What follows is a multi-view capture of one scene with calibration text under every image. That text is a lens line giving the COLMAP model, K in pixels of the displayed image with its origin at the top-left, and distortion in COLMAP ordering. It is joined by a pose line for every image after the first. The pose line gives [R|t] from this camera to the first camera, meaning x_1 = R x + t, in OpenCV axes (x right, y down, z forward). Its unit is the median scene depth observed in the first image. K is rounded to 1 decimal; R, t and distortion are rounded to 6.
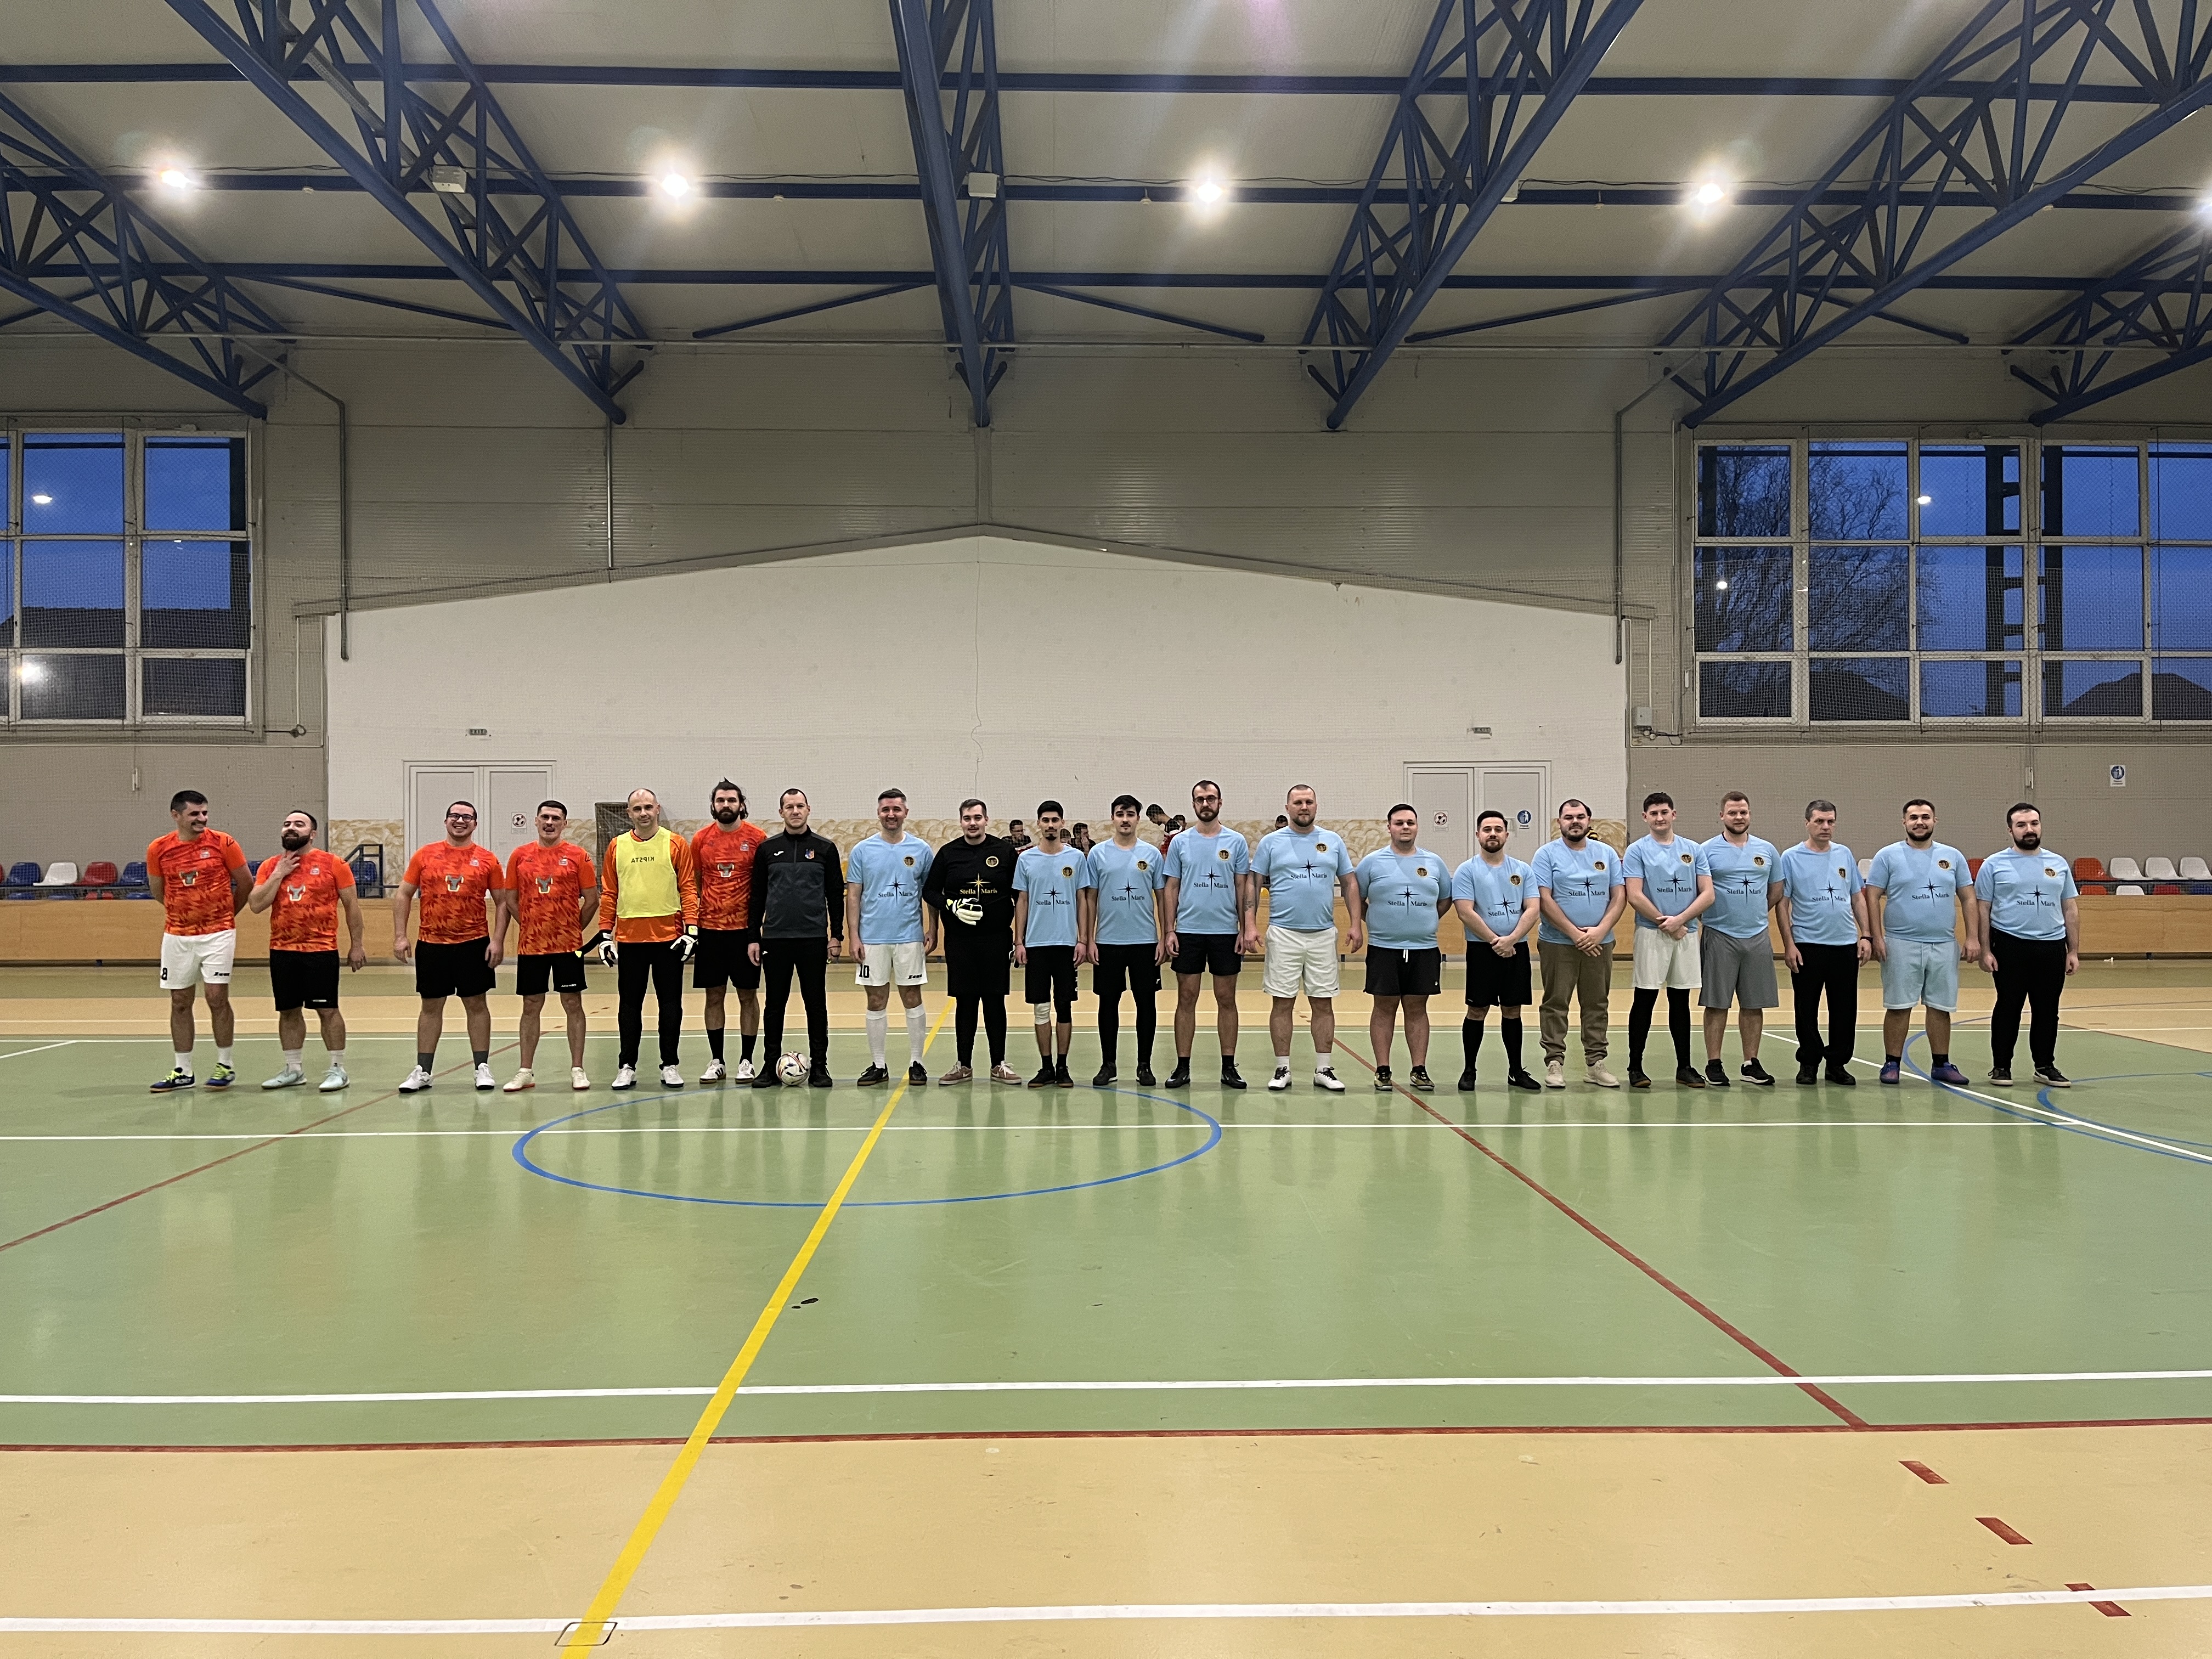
lens RADIAL K [[1666.8, 0, 1106.0], [0, 1666.8, 829.5], [0, 0, 1]] dist [0.014133, 0.006355]
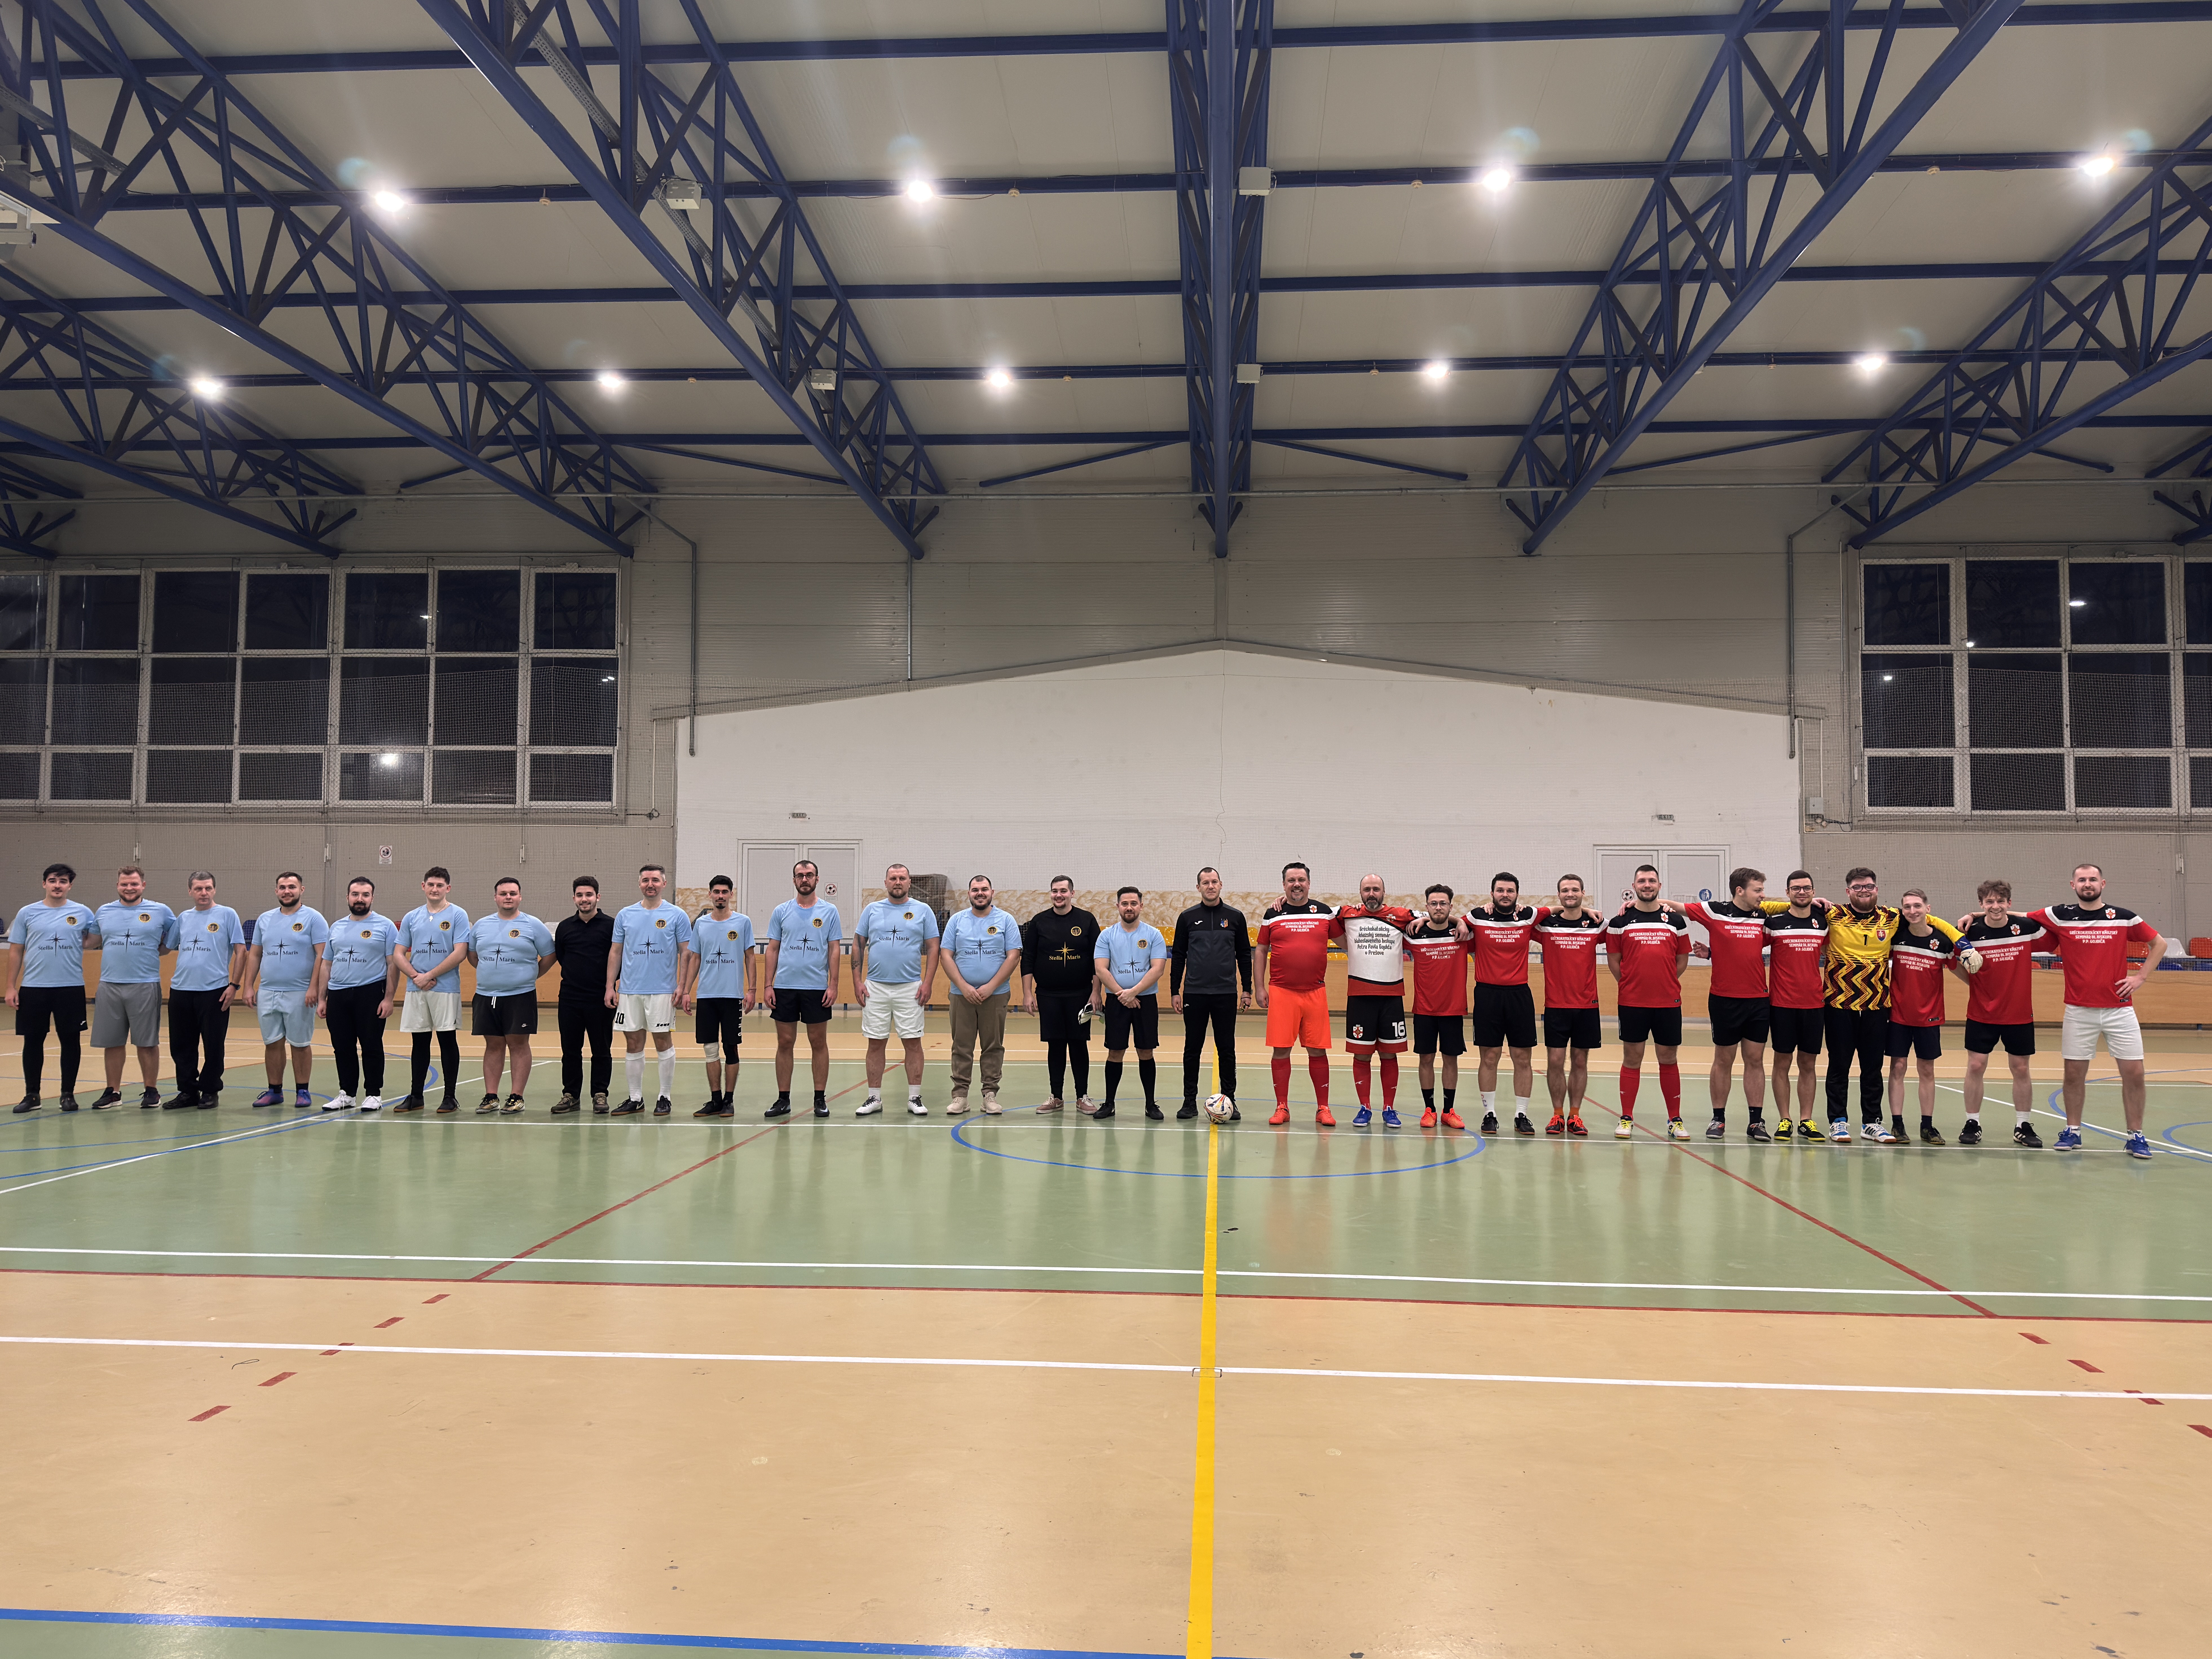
lens RADIAL K [[1611.0, 0, 1106.0], [0, 1611.0, 829.5], [0, 0, 1]] dist [0.060181, -0.082893]
pose [[0.995422, 0.004813, -0.095460, -0.050052], [-0.008900, 0.999059, -0.042440, -0.001422], [0.095165, 0.043095, 0.994528, -0.134356]]
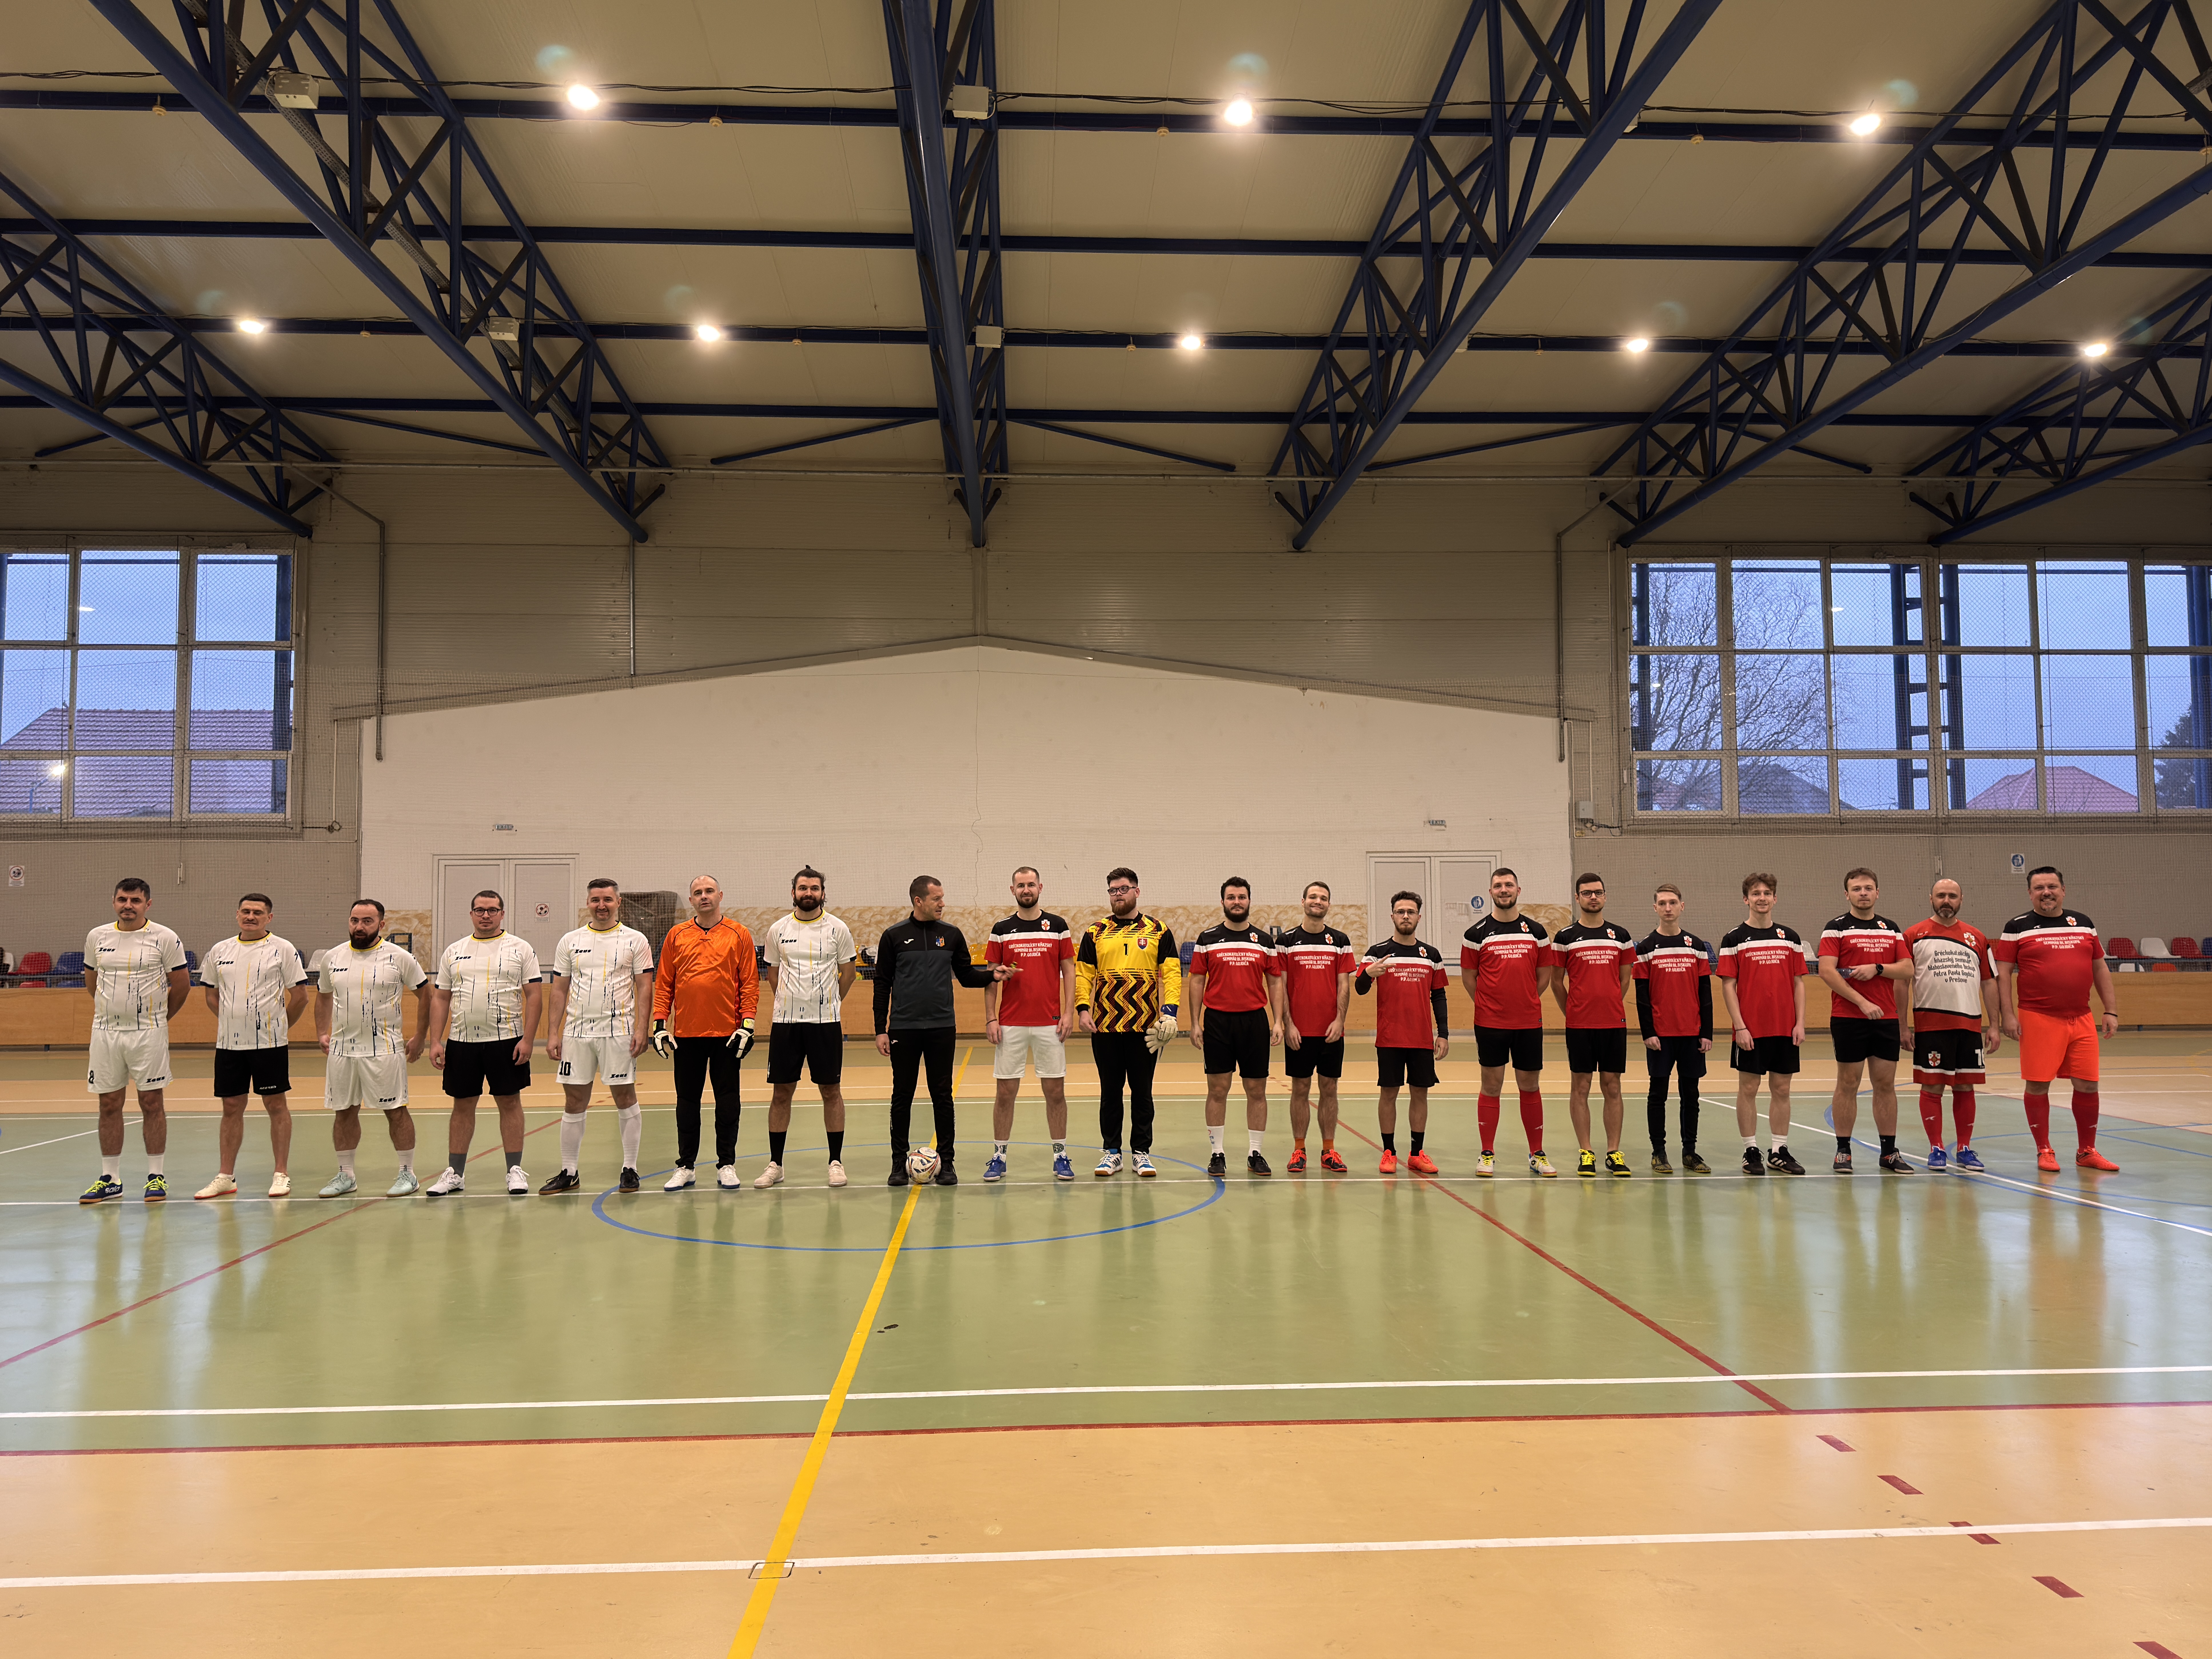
lens RADIAL K [[1610.9, 0, 1106.0], [0, 1610.9, 829.5], [0, 0, 1]] dist [0.060181, -0.082893]
pose [[0.999696, -0.002641, 0.024500, -0.017950], [0.003917, 0.998631, -0.052161, -0.001276], [-0.024329, 0.052241, 0.998338, -0.048104]]
